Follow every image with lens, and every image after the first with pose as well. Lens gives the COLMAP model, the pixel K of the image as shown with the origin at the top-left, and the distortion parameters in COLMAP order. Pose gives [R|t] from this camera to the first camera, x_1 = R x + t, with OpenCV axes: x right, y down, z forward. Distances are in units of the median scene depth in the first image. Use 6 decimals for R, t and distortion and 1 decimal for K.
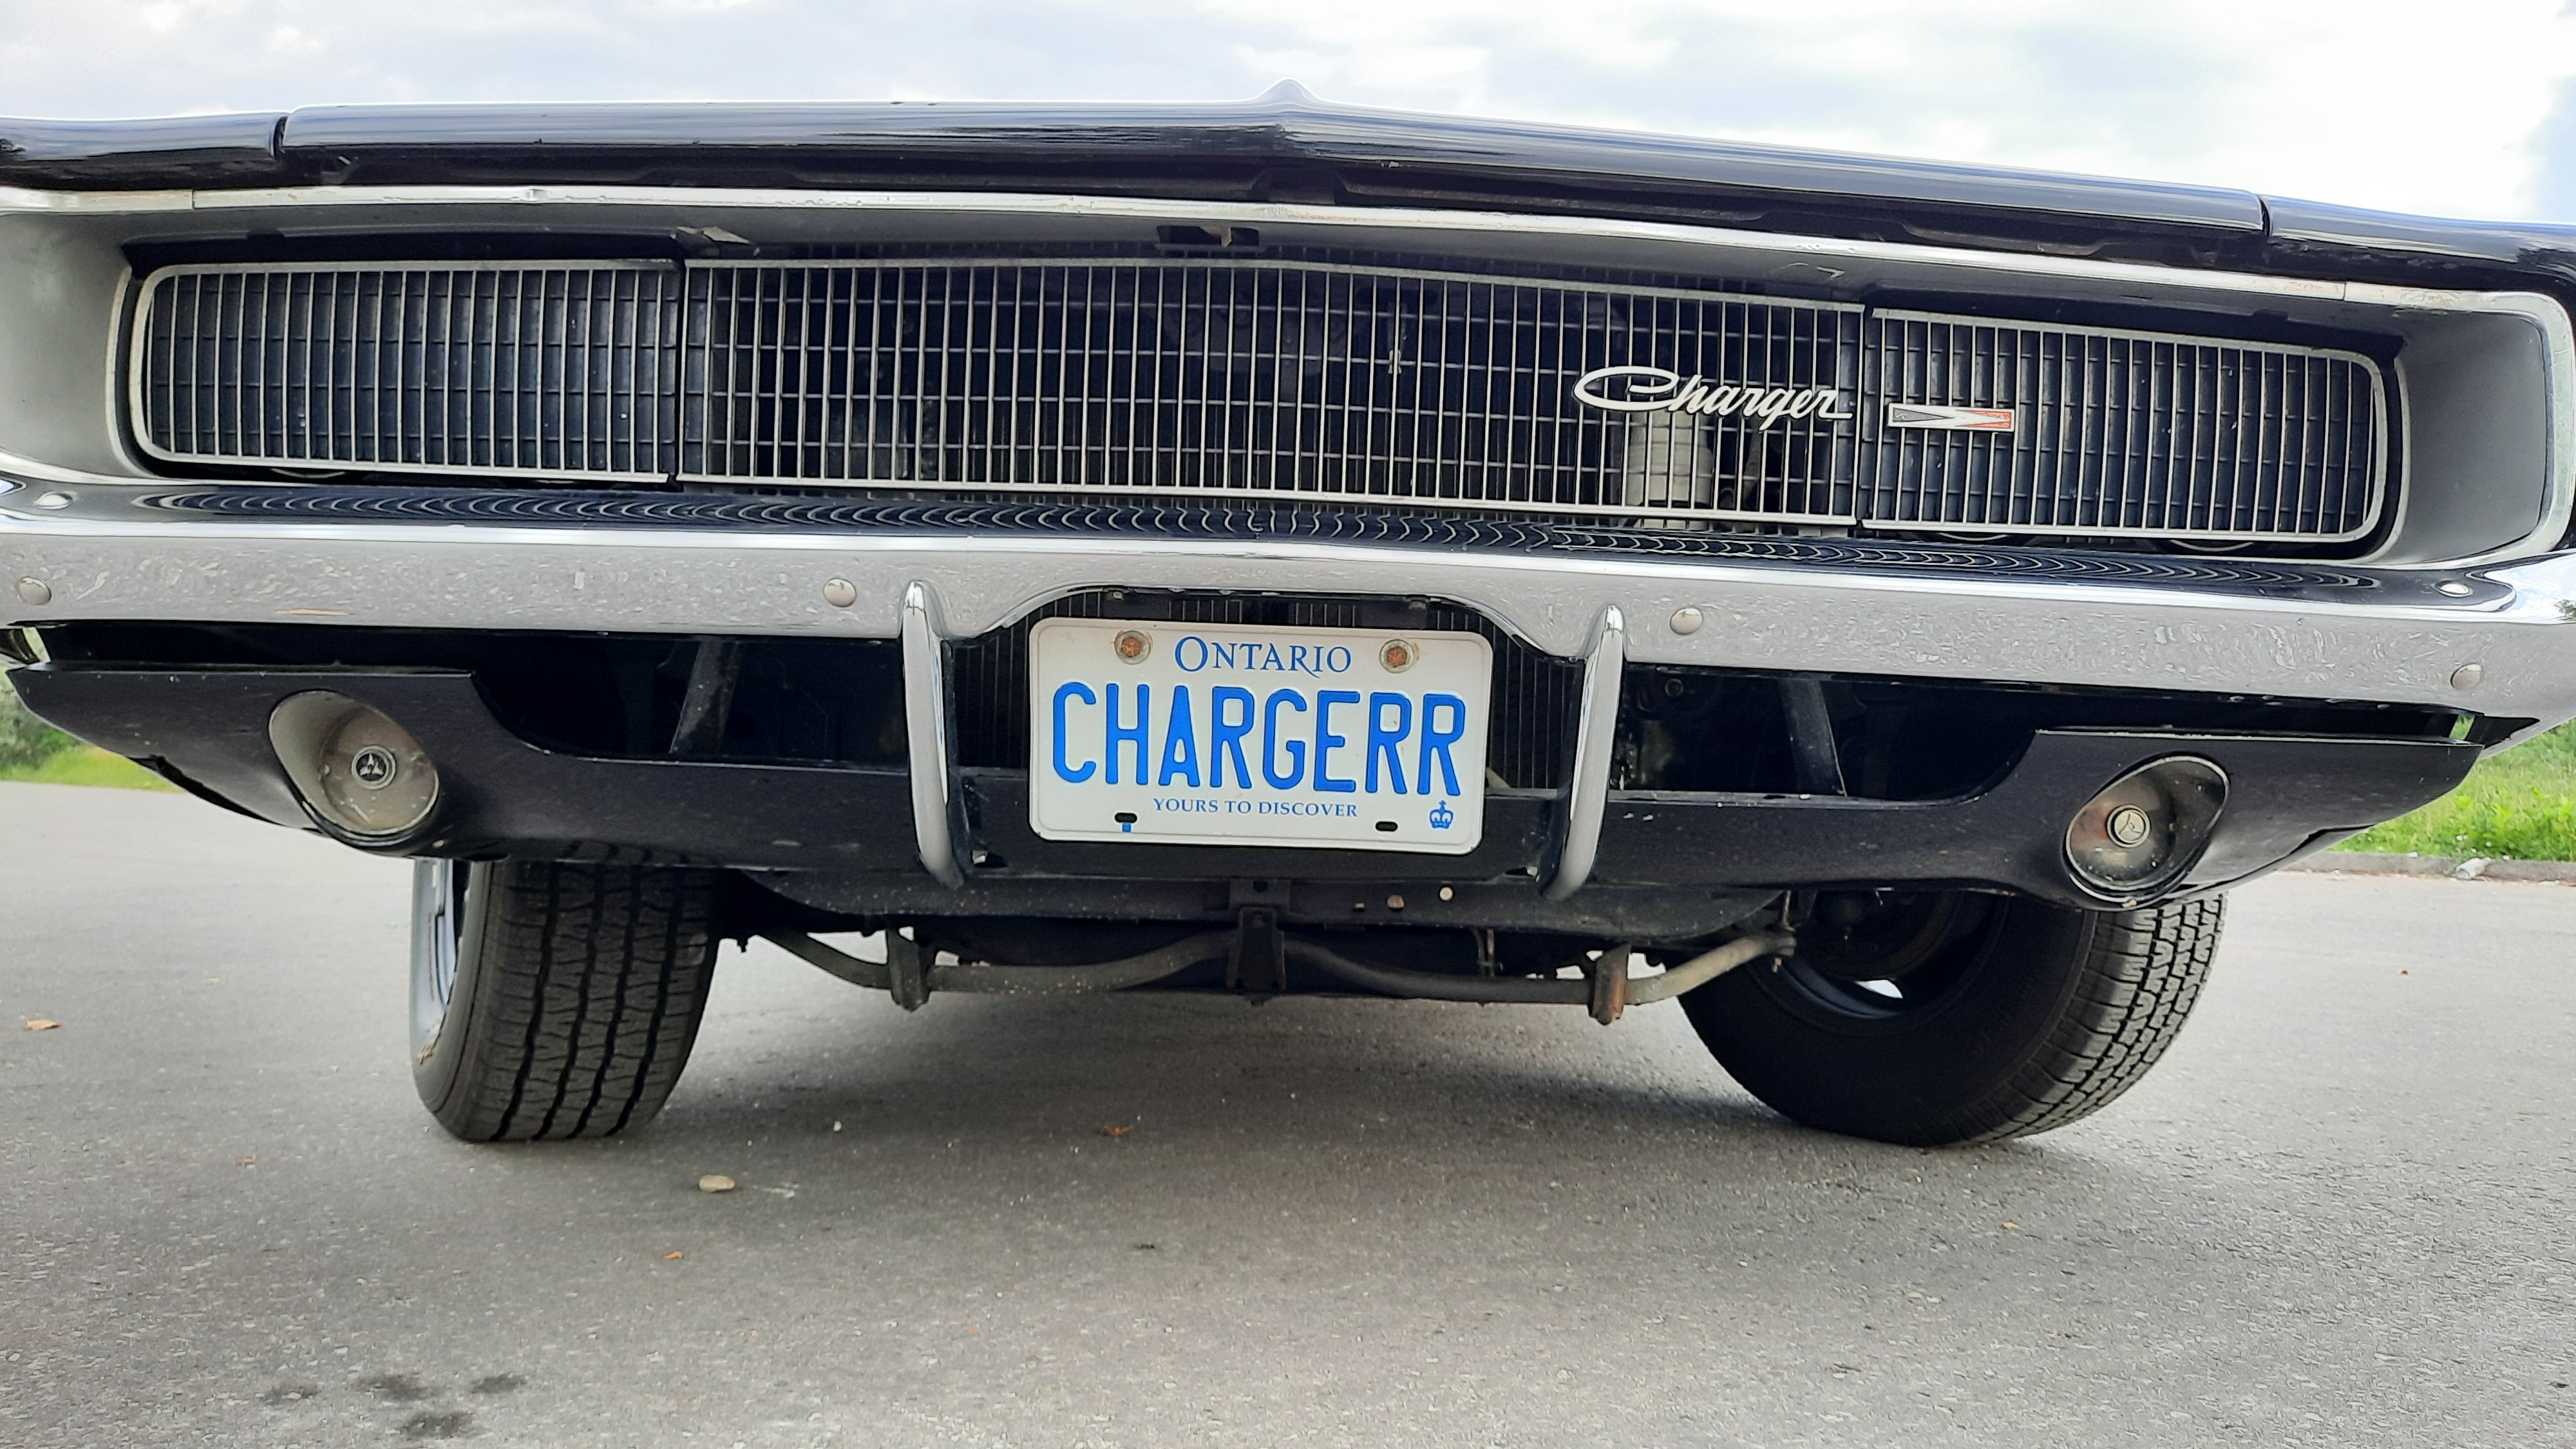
lens RADIAL K [[1897.7, 0, 1307.1], [0, 1897.7, 734.2], [0, 0, 1]] dist [0.068208, -0.088396]
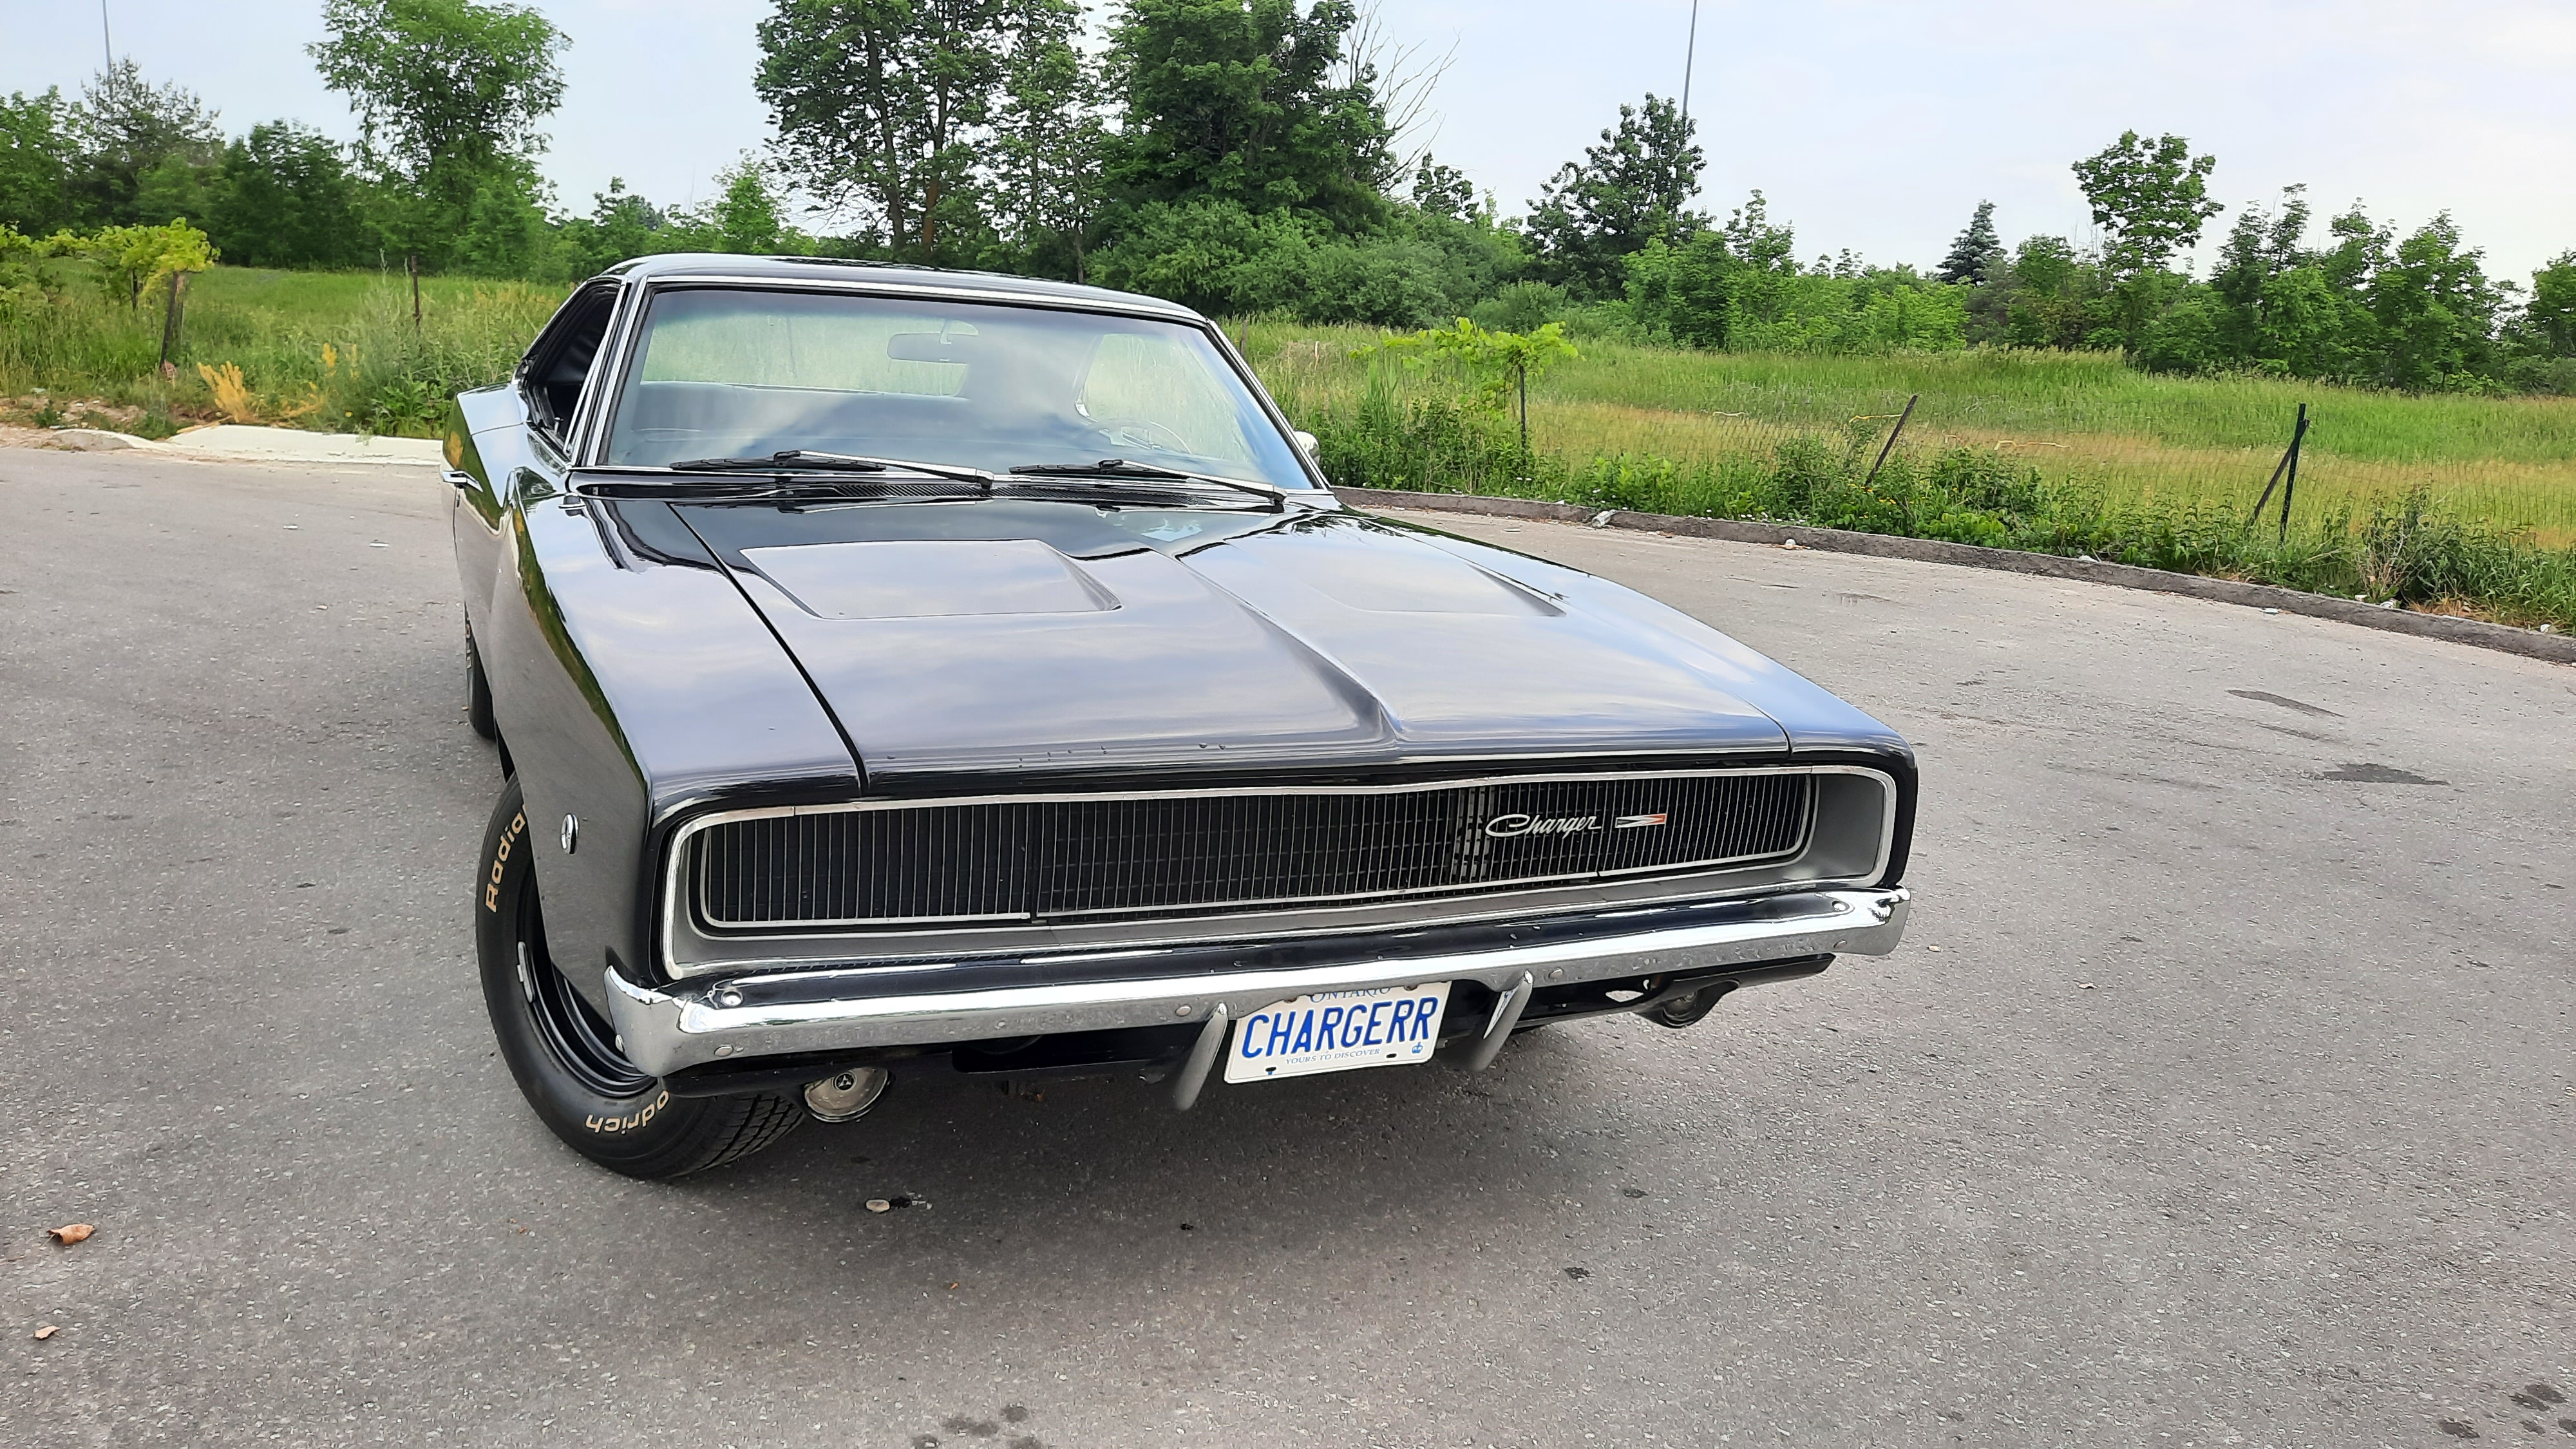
lens RADIAL K [[1897.7, 0, 1307.1], [0, 1897.7, 734.2], [0, 0, 1]] dist [0.068208, -0.088396]
pose [[0.911181, -0.056898, 0.408058, -0.833782], [-0.050695, 0.967409, 0.248093, -0.767759], [-0.408875, -0.246744, 0.878600, -0.623112]]
